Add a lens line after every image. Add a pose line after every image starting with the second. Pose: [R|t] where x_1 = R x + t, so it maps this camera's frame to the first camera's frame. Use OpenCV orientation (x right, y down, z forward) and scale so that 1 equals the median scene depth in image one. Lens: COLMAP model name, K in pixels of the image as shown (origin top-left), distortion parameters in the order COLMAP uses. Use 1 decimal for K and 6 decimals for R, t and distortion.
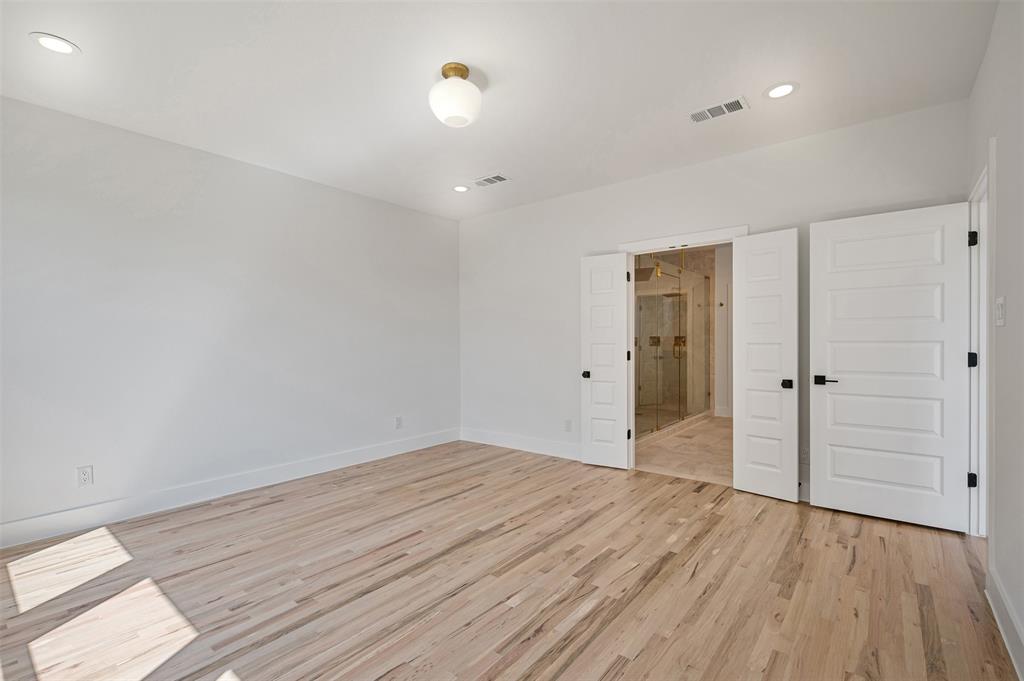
lens RADIAL K [[457.8, 0, 514.3], [0, 457.8, 344.5], [0, 0, 1]] dist [0.001223, 0.000257]
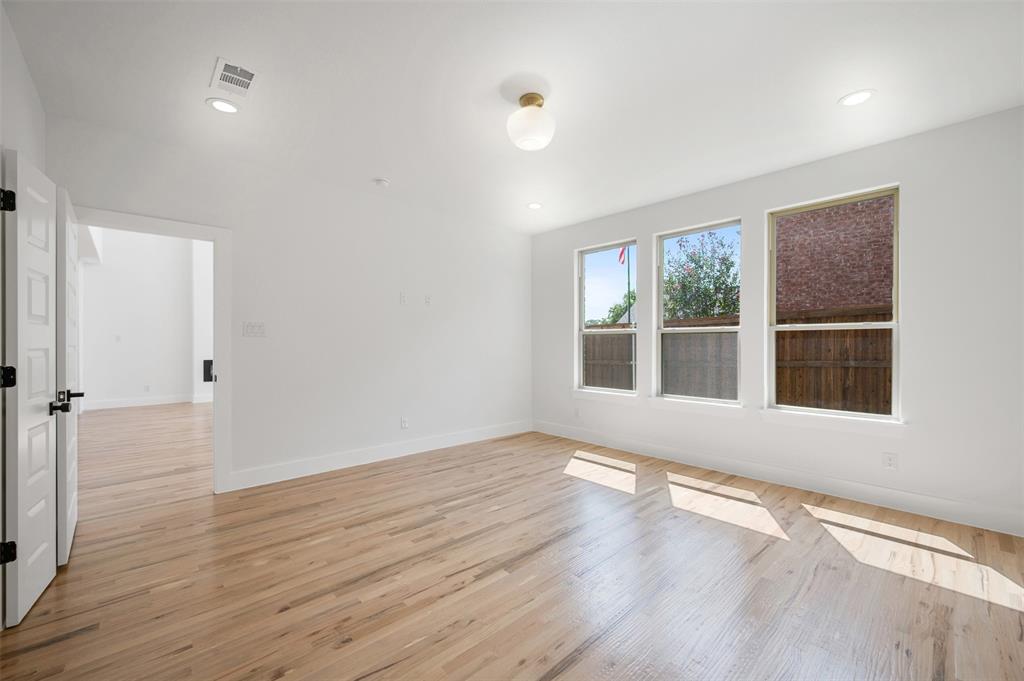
lens RADIAL K [[413.3, 0, 512.1], [0, 413.3, 343.3], [0, 0, 1]] dist [-0.003592, -0.000101]
pose [[-0.988340, 0.006492, 0.152123, -0.199098], [0.007886, 0.999932, 0.008567, -0.011729], [-0.152057, 0.009667, -0.988325, 1.718611]]
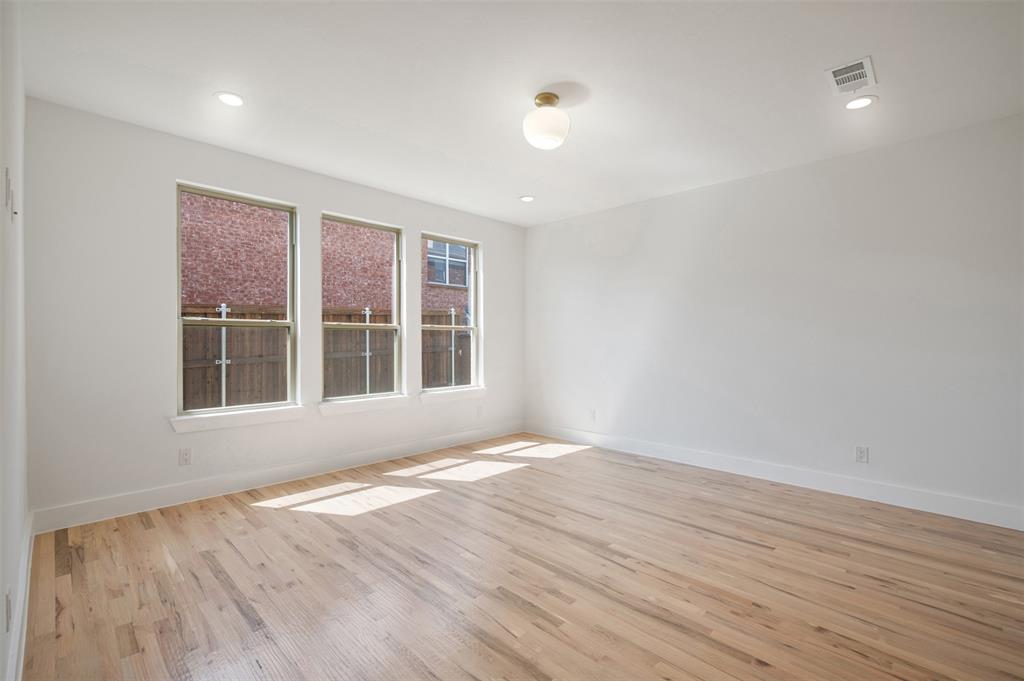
lens RADIAL K [[457.8, 0, 515.8], [0, 457.8, 337.1], [0, 0, 1]] dist [0.001223, 0.000257]
pose [[-0.095628, 0.002221, -0.995415, 0.853460], [-0.011243, 0.999931, 0.003311, -0.013573], [0.995354, 0.011508, -0.095596, 0.890047]]
